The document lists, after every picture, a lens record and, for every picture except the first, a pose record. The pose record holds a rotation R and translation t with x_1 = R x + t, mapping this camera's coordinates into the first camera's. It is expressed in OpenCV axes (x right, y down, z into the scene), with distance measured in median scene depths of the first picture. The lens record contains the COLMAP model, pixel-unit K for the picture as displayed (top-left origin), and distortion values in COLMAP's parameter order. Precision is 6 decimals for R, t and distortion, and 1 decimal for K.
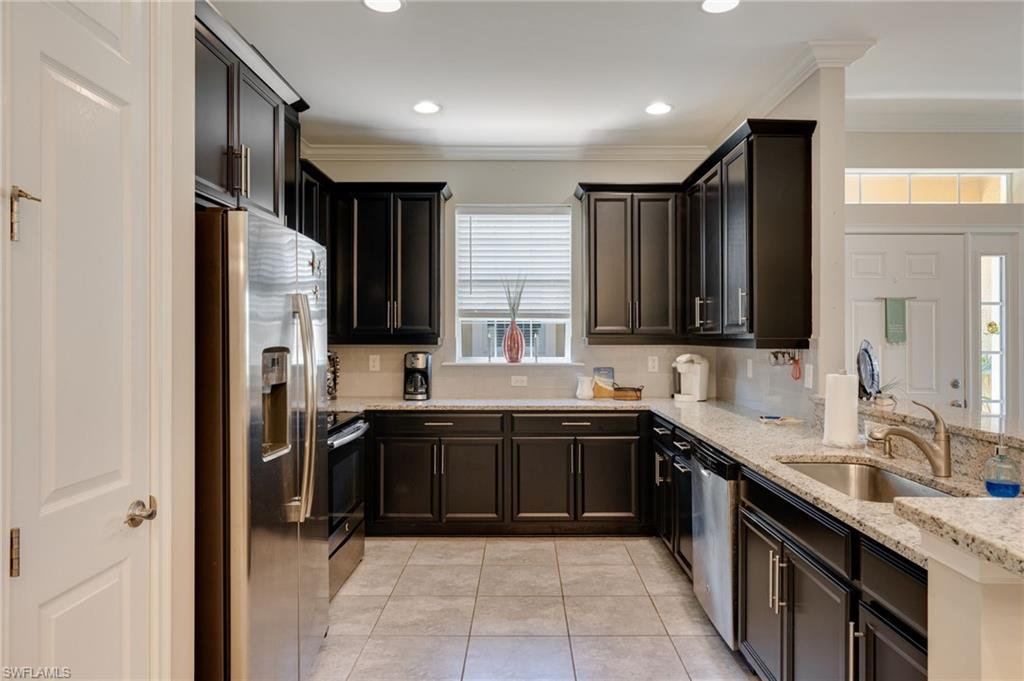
lens RADIAL K [[671.1, 0, 512.0], [0, 671.1, 340.5], [0, 0, 1]] dist [0.002598, -0.000083]
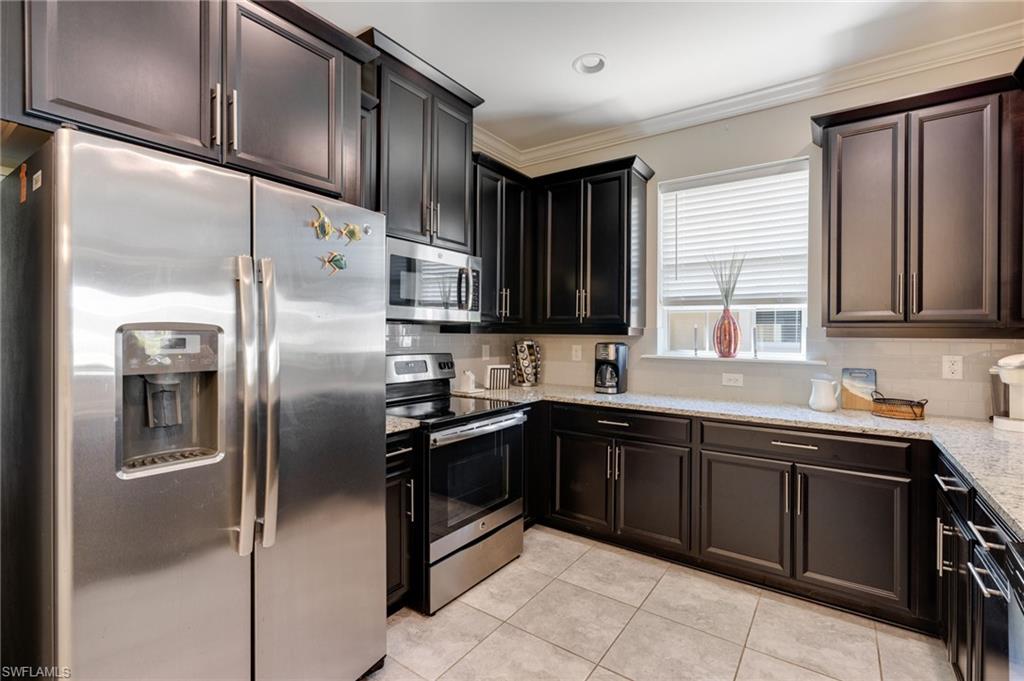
lens RADIAL K [[459.2, 0, 511.1], [0, 459.2, 336.5], [0, 0, 1]] dist [-0.008231, 0.006437]
pose [[0.815974, 0.009829, -0.578005, 0.121705], [-0.012082, 0.999927, -0.000052, 0.010249], [0.577962, 0.007026, 0.816033, 0.391861]]
